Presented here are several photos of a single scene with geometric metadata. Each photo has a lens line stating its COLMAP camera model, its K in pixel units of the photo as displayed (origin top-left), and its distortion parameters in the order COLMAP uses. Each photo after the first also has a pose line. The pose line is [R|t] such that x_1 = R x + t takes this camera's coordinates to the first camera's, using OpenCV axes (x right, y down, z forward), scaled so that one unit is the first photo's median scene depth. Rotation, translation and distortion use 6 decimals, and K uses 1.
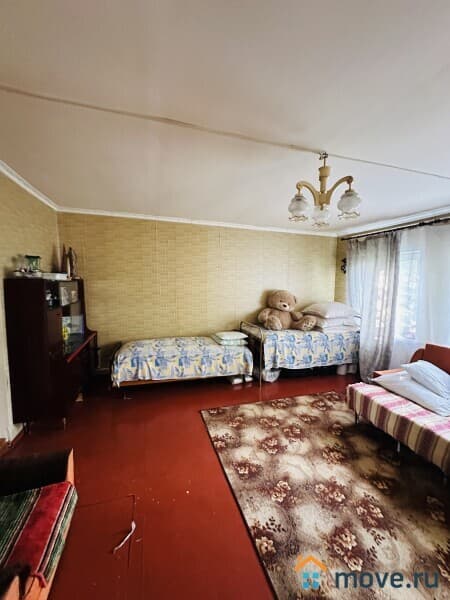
lens RADIAL K [[238.4, 0, 225.0], [0, 238.4, 300.0], [0, 0, 1]] dist [-0.002591, 0.000853]
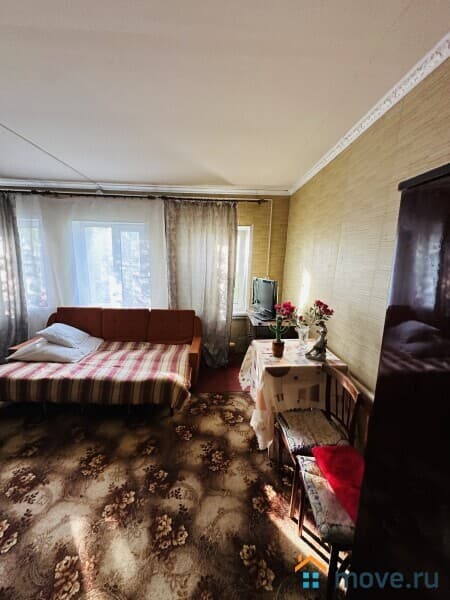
lens RADIAL K [[238.4, 0, 225.0], [0, 238.4, 300.0], [0, 0, 1]] dist [-0.002591, 0.000853]
pose [[0.270821, -0.169966, 0.947506, 0.015829], [0.051365, 0.985438, 0.162089, 0.009652], [-0.961258, 0.004771, 0.275608, -0.052020]]
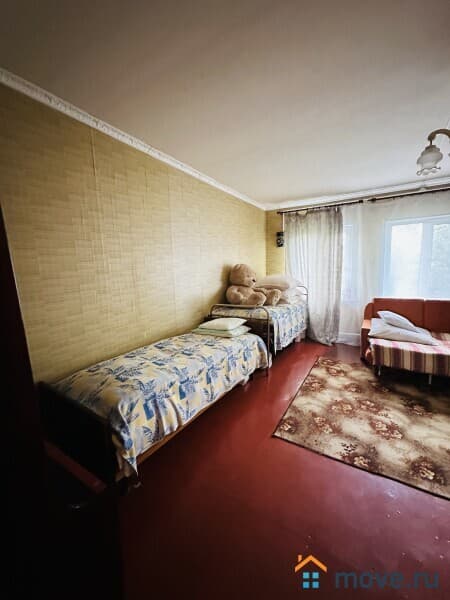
lens RADIAL K [[238.4, 0, 225.0], [0, 238.4, 300.0], [0, 0, 1]] dist [-0.002591, 0.000853]
pose [[0.758580, -0.120645, 0.640313, -0.560767], [0.090192, 0.992691, 0.080188, 0.020657], [-0.645307, -0.003078, 0.763917, 0.548586]]
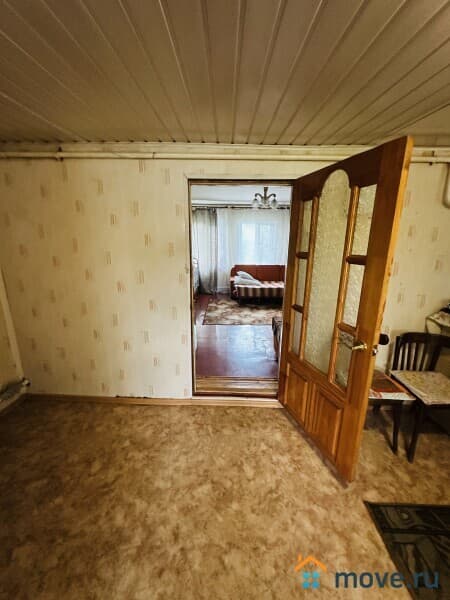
lens RADIAL K [[238.4, 0, 225.0], [0, 238.4, 300.0], [0, 0, 1]] dist [-0.002591, 0.000853]
pose [[0.309755, -0.233202, 0.921775, -1.327516], [0.070923, 0.972422, 0.222182, 0.000485], [-0.948167, -0.003447, 0.317752, 0.377710]]
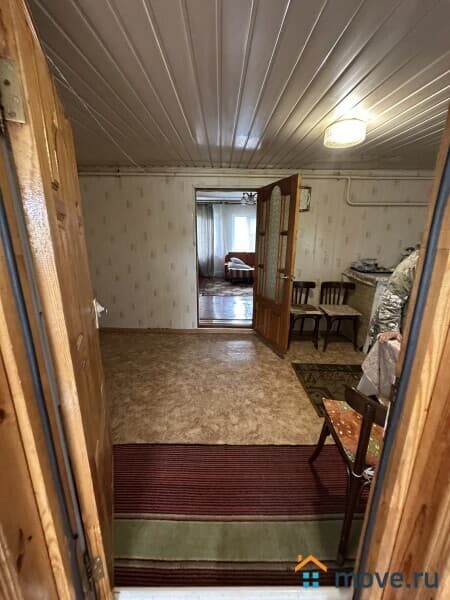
lens RADIAL K [[238.4, 0, 225.0], [0, 238.4, 300.0], [0, 0, 1]] dist [-0.002591, 0.000853]
pose [[0.296321, -0.254076, 0.920673, -1.721974], [0.073589, 0.967175, 0.243223, 0.049476], [-0.952249, -0.004320, 0.305292, 0.234685]]
